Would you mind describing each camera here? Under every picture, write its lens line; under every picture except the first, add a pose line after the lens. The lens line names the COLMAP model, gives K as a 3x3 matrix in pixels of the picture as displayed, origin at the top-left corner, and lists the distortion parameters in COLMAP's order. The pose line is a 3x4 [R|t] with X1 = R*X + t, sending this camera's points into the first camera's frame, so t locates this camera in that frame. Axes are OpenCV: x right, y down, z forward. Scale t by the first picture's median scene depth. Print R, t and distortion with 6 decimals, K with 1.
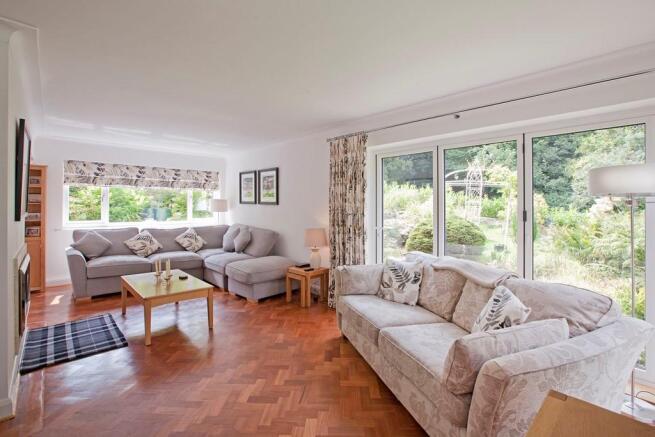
lens RADIAL K [[302.3, 0, 319.5], [0, 302.3, 203.2], [0, 0, 1]] dist [-0.034630, 0.003600]
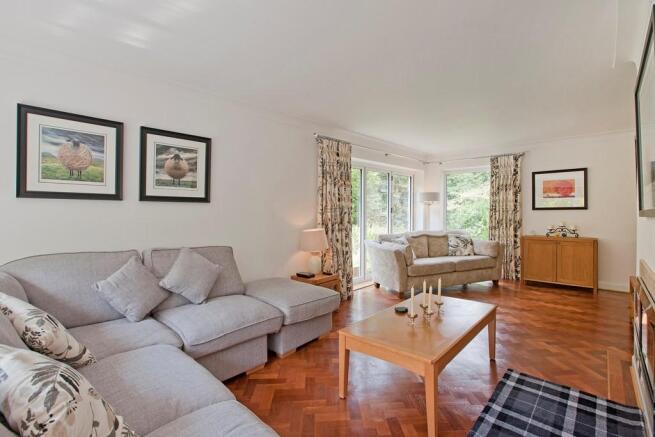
lens RADIAL K [[302.3, 0, 329.7], [0, 302.3, 211.8], [0, 0, 1]] dist [-0.034630, 0.003600]
pose [[-0.075111, -0.020680, 0.996961, -0.734217], [-0.003927, 0.999783, 0.020443, 0.011353], [-0.997167, -0.002379, -0.075176, 0.803746]]
